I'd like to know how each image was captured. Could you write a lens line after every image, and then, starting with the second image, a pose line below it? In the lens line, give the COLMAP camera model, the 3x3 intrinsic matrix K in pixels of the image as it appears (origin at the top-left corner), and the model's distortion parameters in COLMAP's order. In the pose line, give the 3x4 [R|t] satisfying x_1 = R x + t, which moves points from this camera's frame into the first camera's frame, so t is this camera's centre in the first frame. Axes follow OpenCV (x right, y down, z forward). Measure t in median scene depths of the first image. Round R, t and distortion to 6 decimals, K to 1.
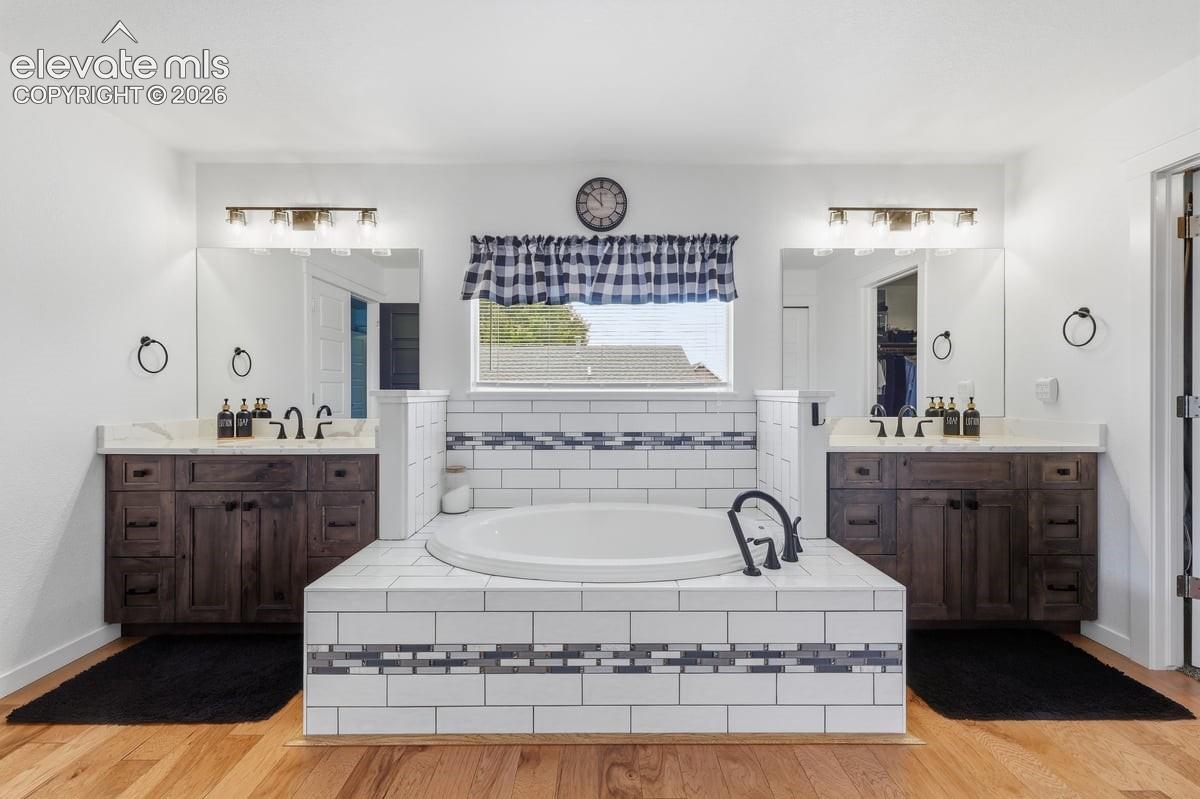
lens RADIAL K [[504.1, 0, 599.6], [0, 504.1, 393.3], [0, 0, 1]] dist [0.001331, -0.000201]
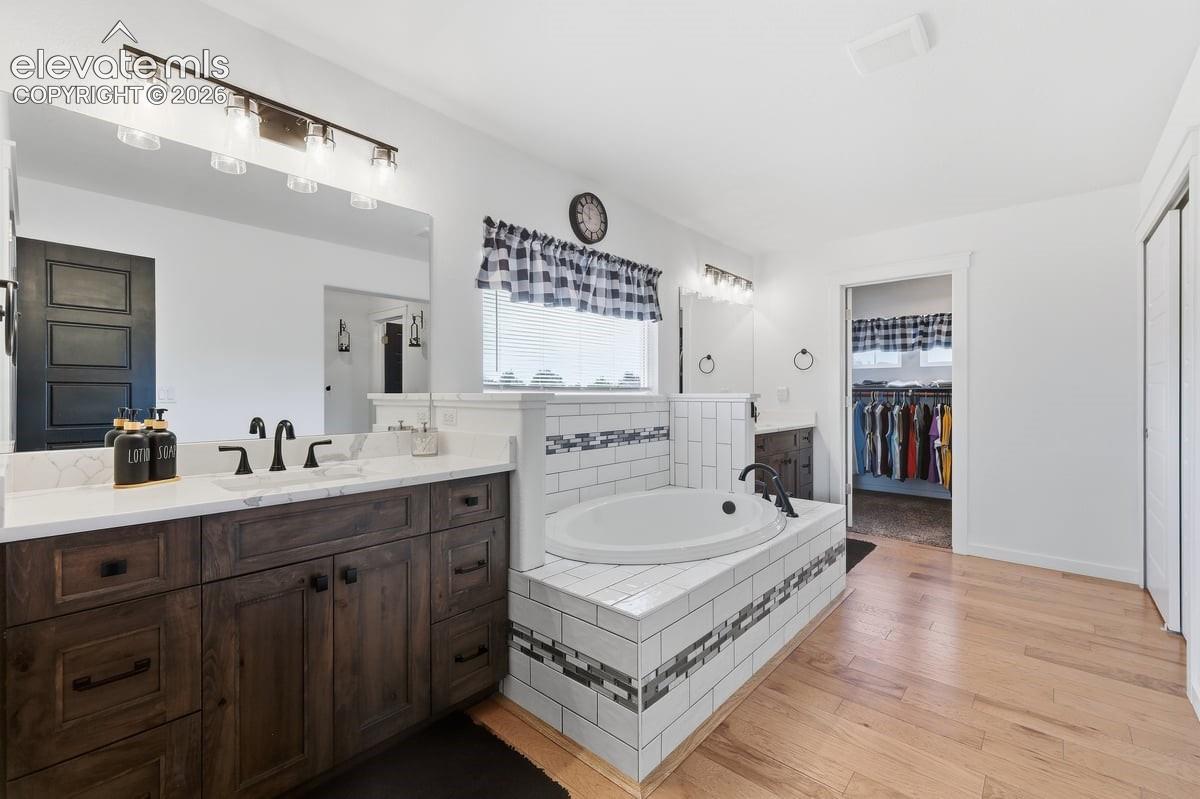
lens RADIAL K [[498.4, 0, 600.0], [0, 498.4, 399.5], [0, 0, 1]] dist [0.002016, 0.000102]
pose [[0.676864, -0.008445, 0.736060, -0.769658], [0.006706, 0.999963, 0.005306, 0.001020], [-0.736078, 0.001344, 0.676895, 0.279514]]
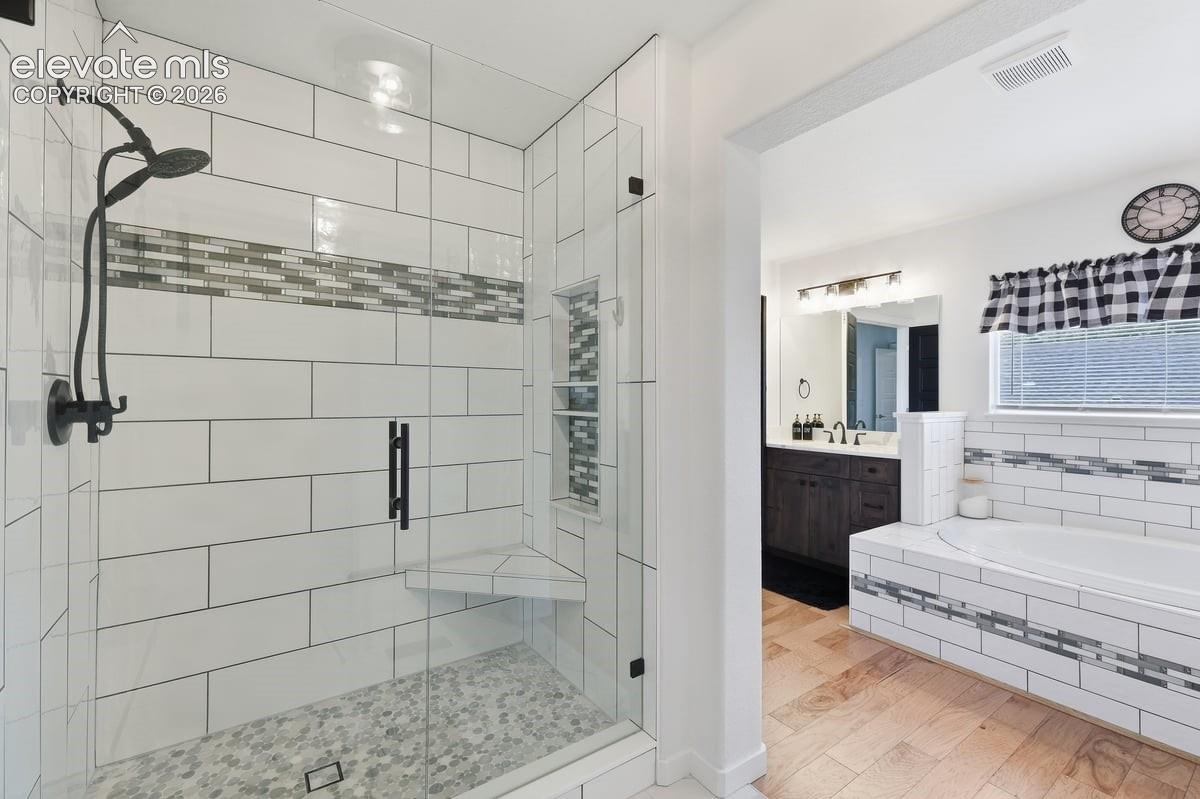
lens RADIAL K [[511.5, 0, 596.5], [0, 511.5, 394.8], [0, 0, 1]] dist [0.003922, 0.000462]
pose [[0.566072, -0.002755, -0.824351, 0.195158], [-0.007089, 0.999941, -0.008210, -0.030443], [0.824325, 0.010491, 0.566019, -0.379655]]
